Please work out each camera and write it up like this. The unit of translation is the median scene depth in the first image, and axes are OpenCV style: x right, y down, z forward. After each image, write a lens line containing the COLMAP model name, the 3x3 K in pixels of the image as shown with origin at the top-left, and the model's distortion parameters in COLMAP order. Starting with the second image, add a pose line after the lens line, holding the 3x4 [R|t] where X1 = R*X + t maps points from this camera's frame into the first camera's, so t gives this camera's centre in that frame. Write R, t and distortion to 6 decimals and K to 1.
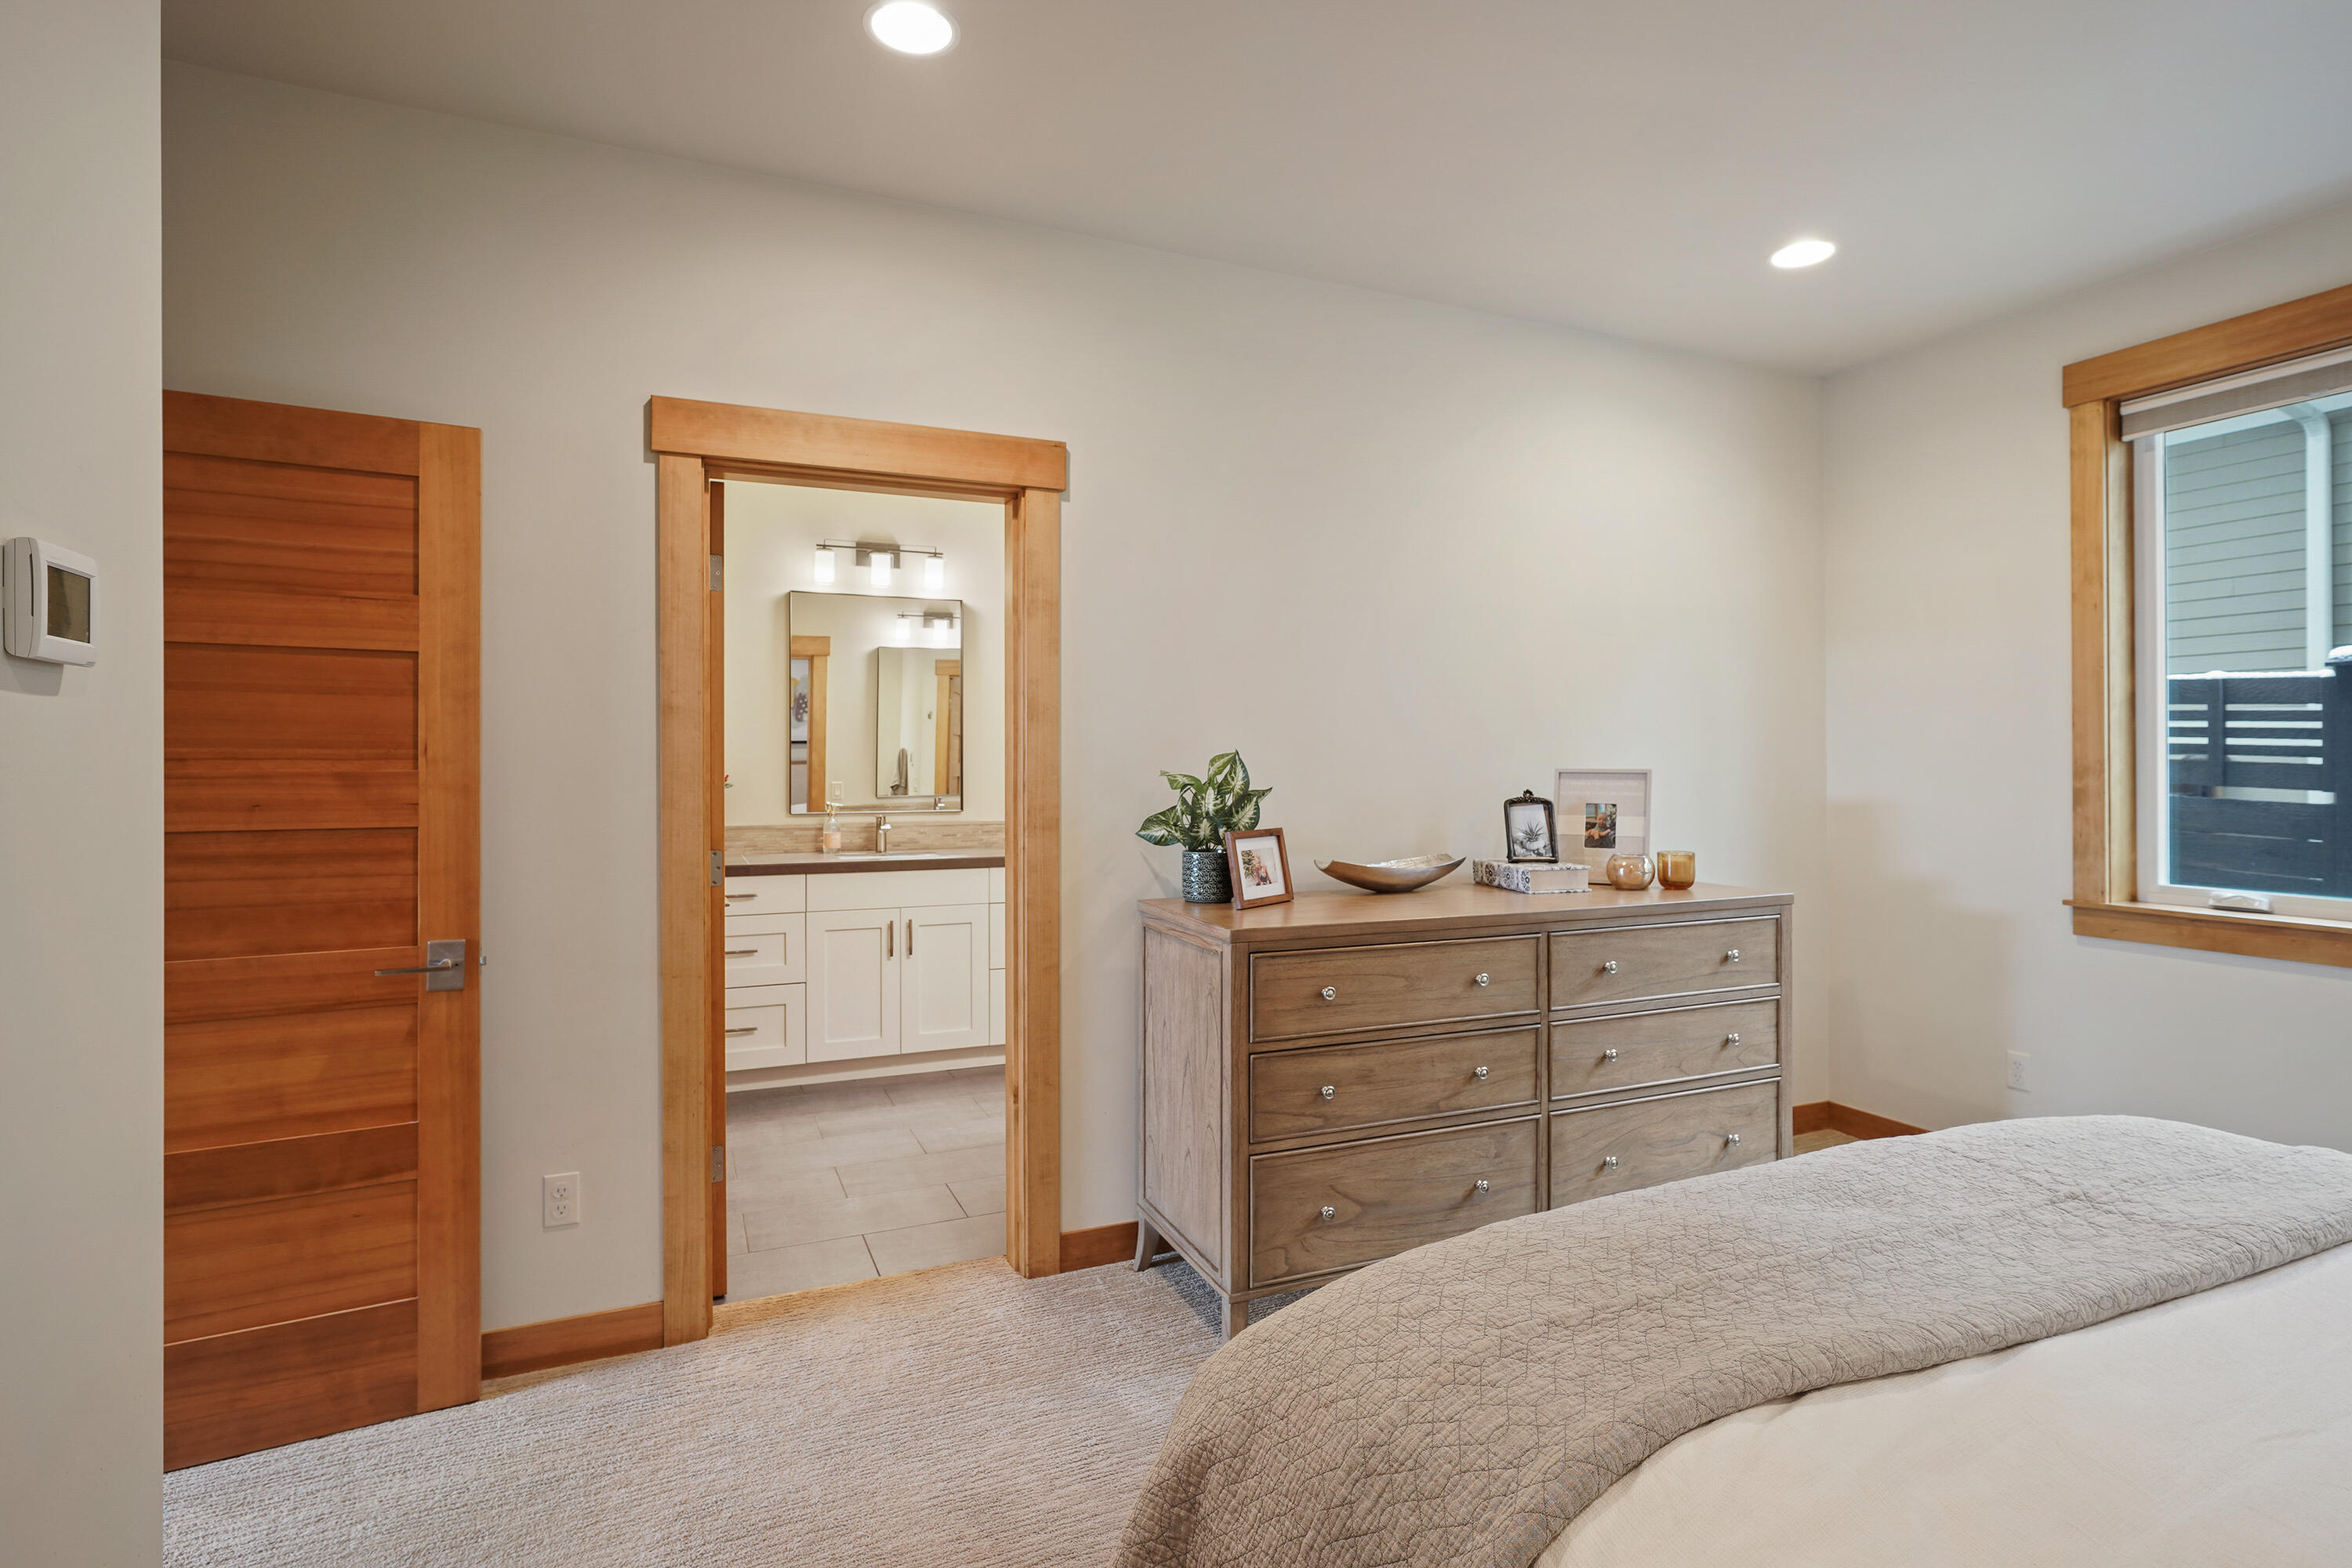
lens RADIAL K [[1137.8, 0, 1171.7], [0, 1137.8, 769.6], [0, 0, 1]] dist [-0.002942, 0.000054]
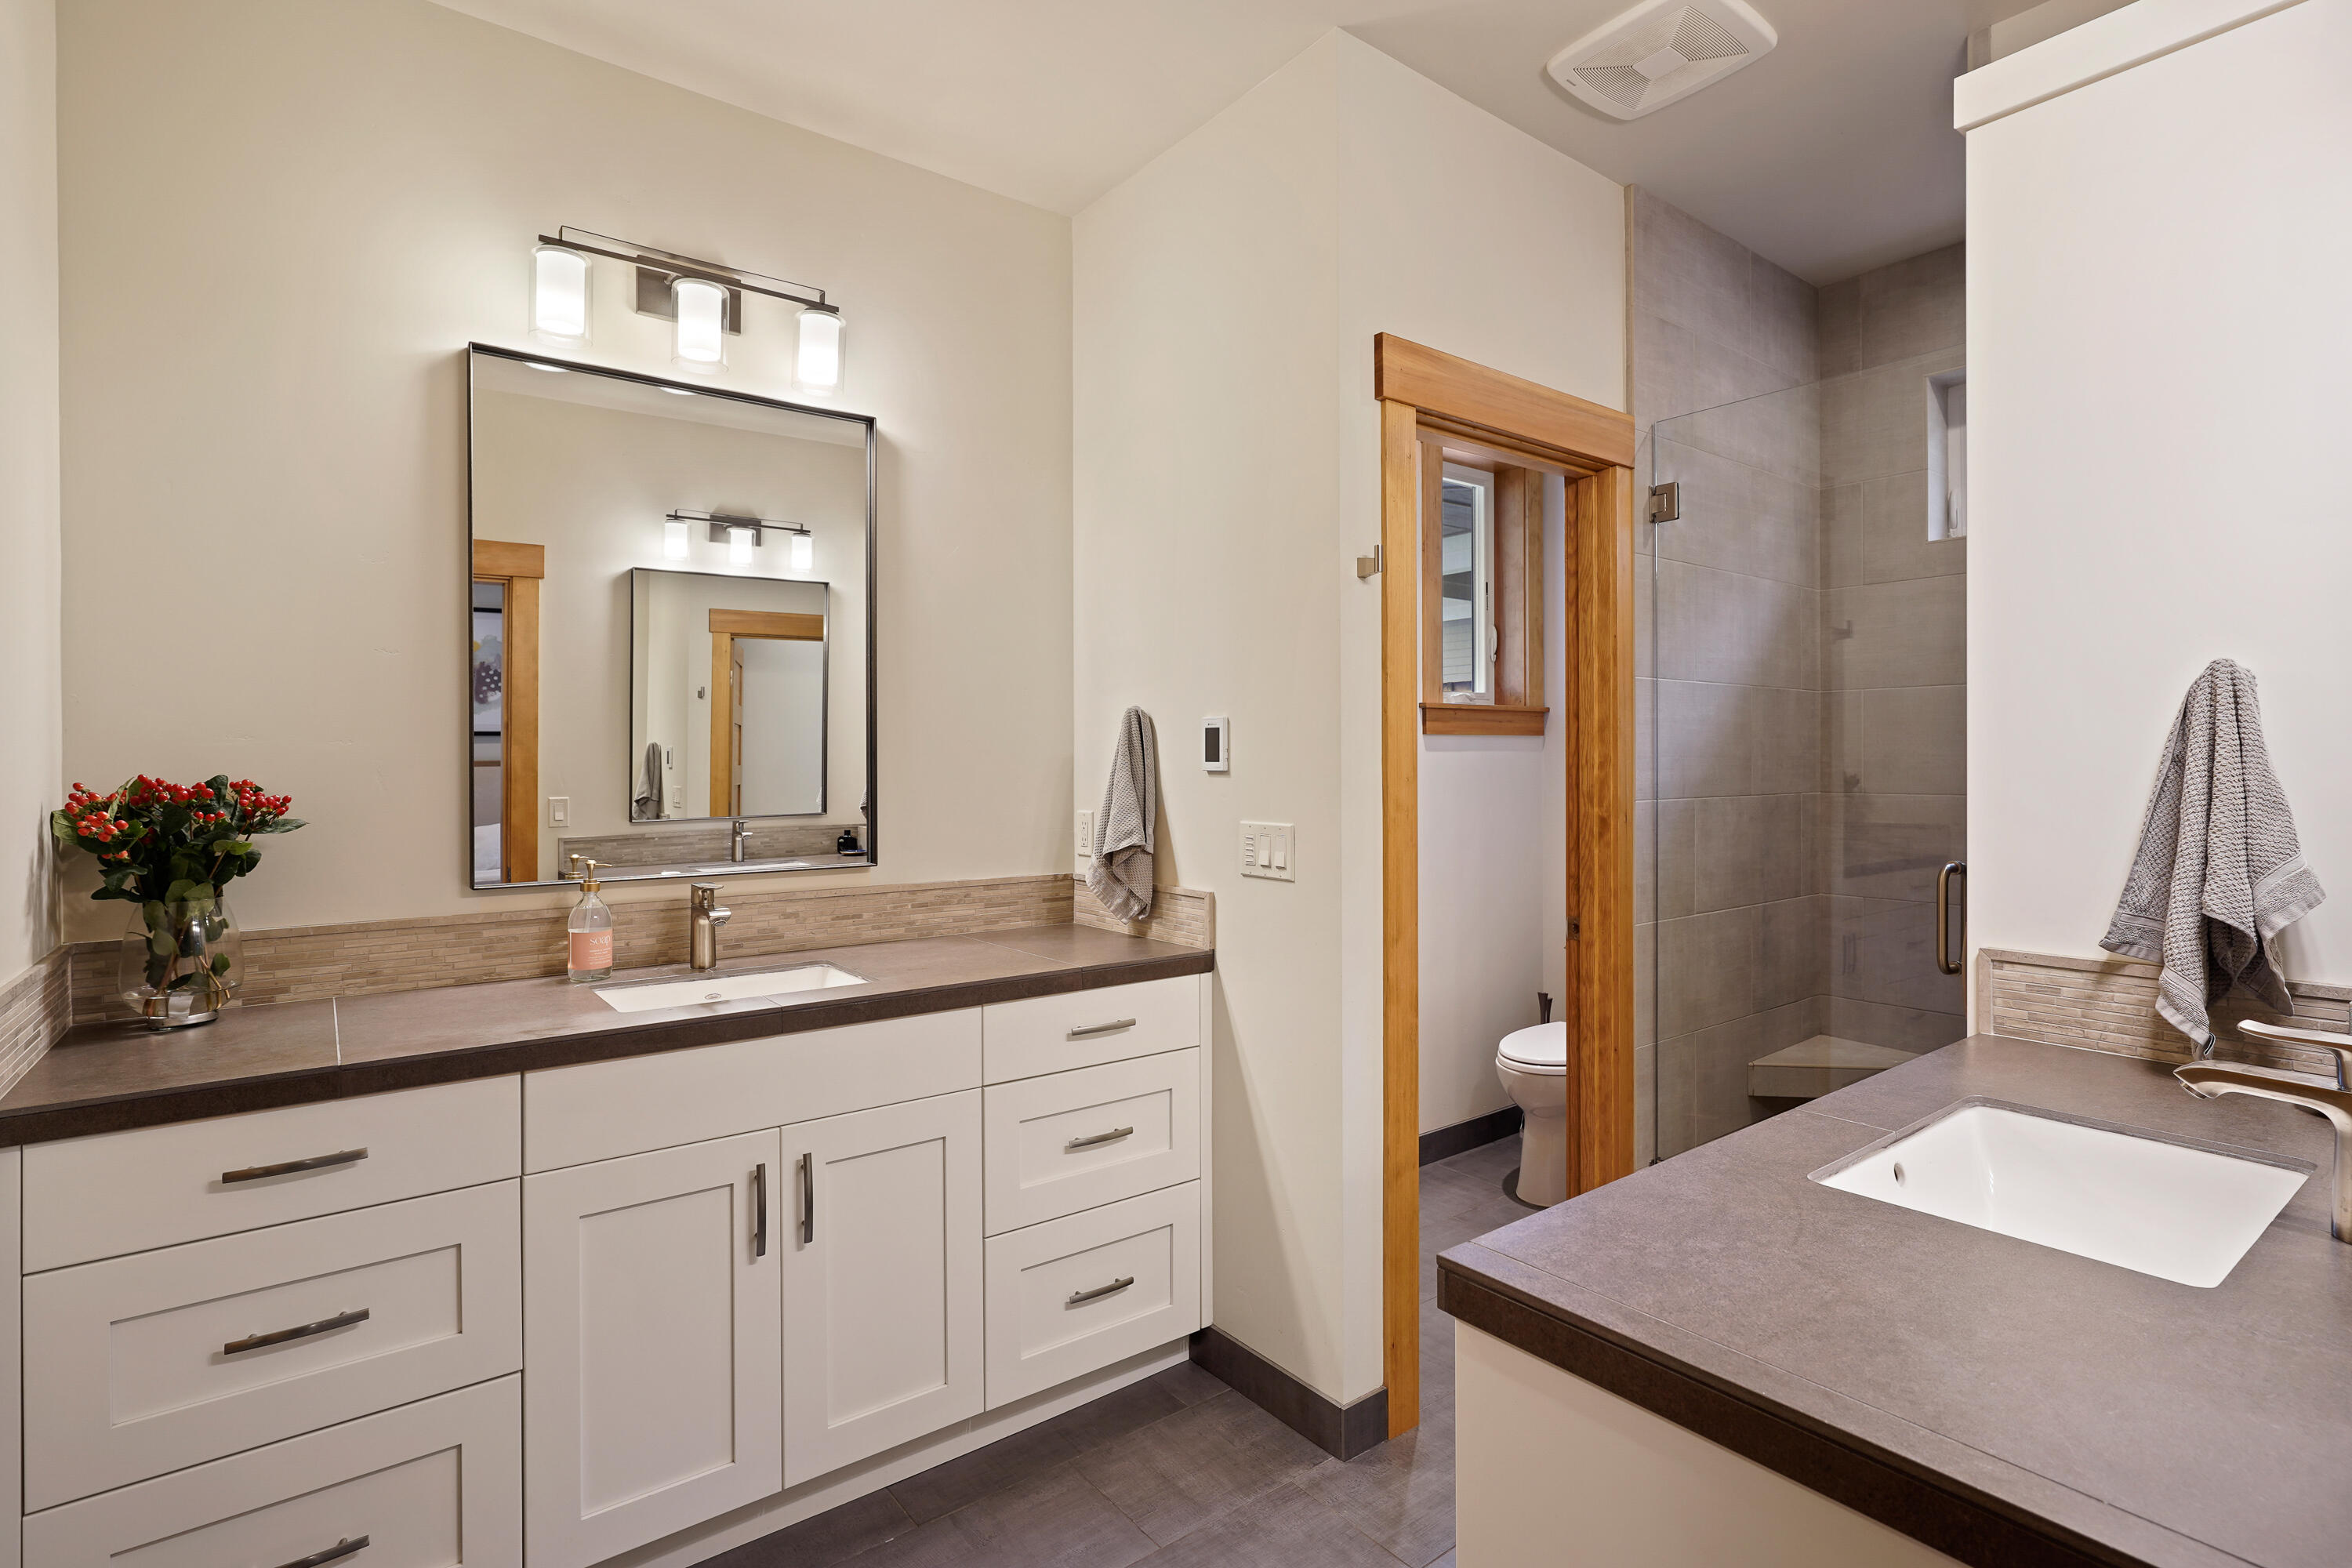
lens RADIAL K [[1137.8, 0, 1171.7], [0, 1137.8, 769.6], [0, 0, 1]] dist [-0.002942, 0.000054]
pose [[0.973403, -0.008838, 0.228927, -0.119120], [0.008770, 0.999961, 0.001314, -0.001648], [-0.228930, 0.000729, 0.973443, 0.353788]]
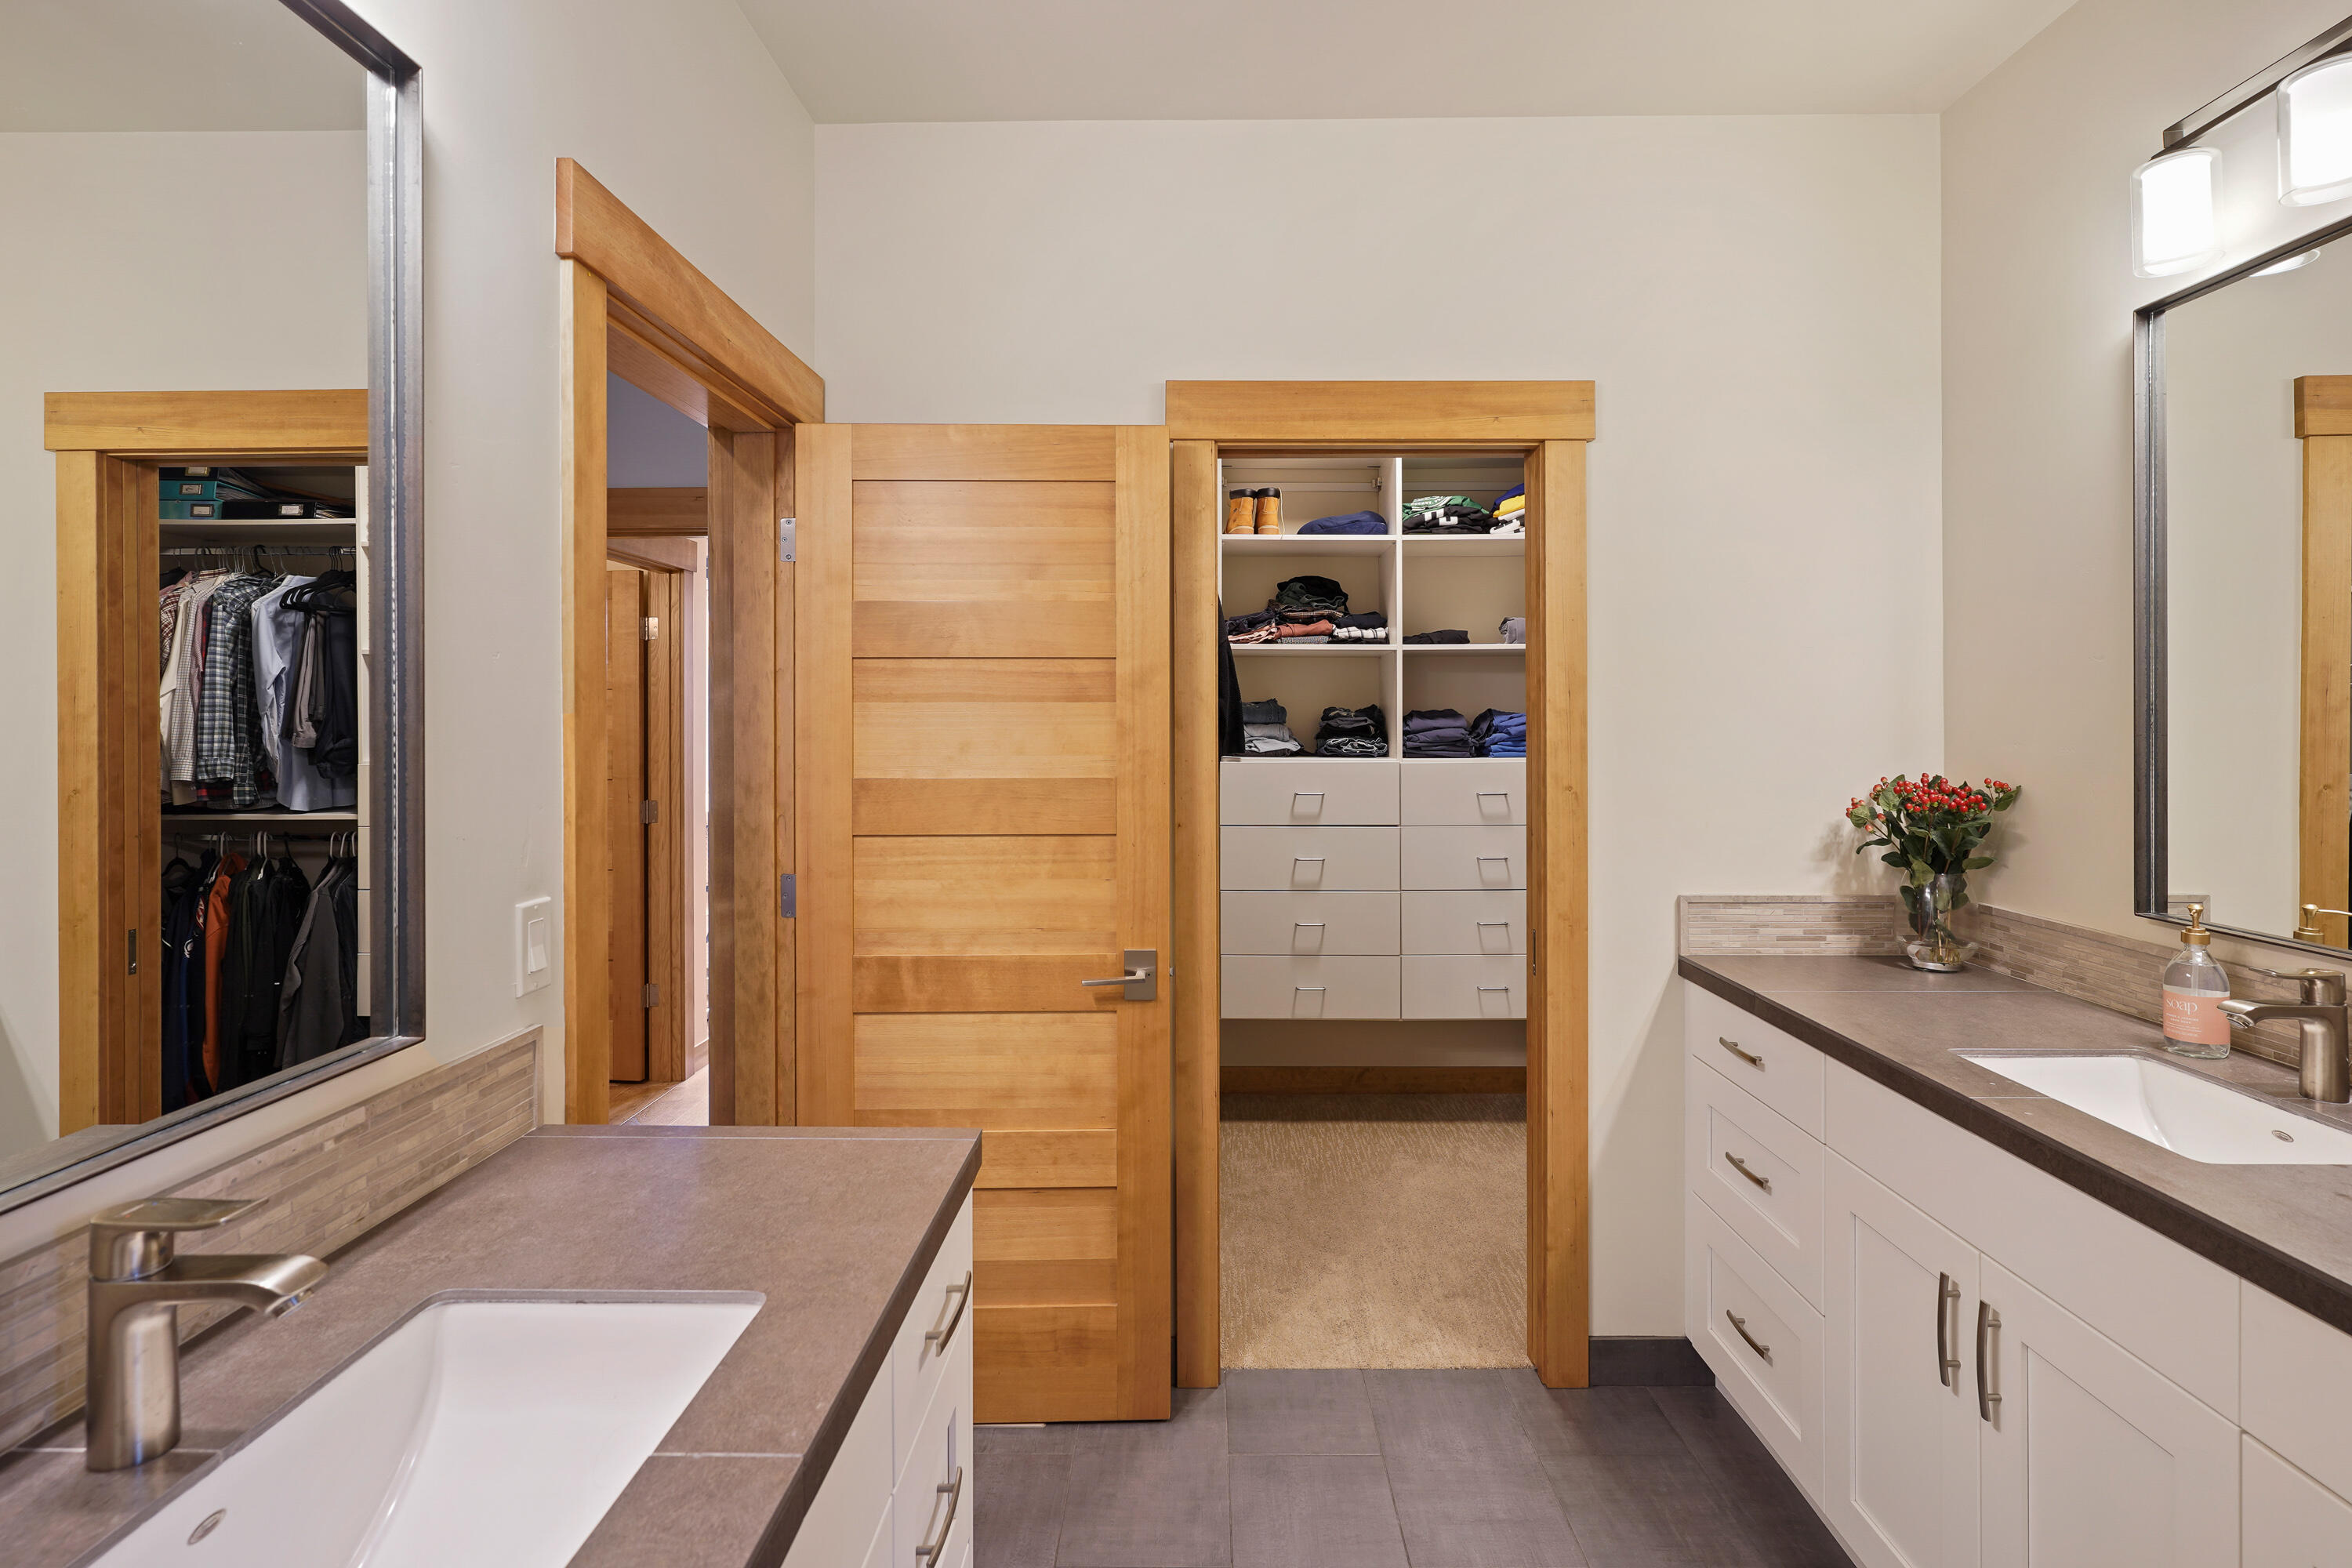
lens RADIAL K [[1137.8, 0, 1171.7], [0, 1137.8, 769.6], [0, 0, 1]] dist [-0.002942, 0.000054]
pose [[-0.424527, 0.036918, -0.904662, 0.085704], [-0.003388, 0.999097, 0.042362, -0.014740], [0.905409, 0.021049, -0.424019, 0.569419]]
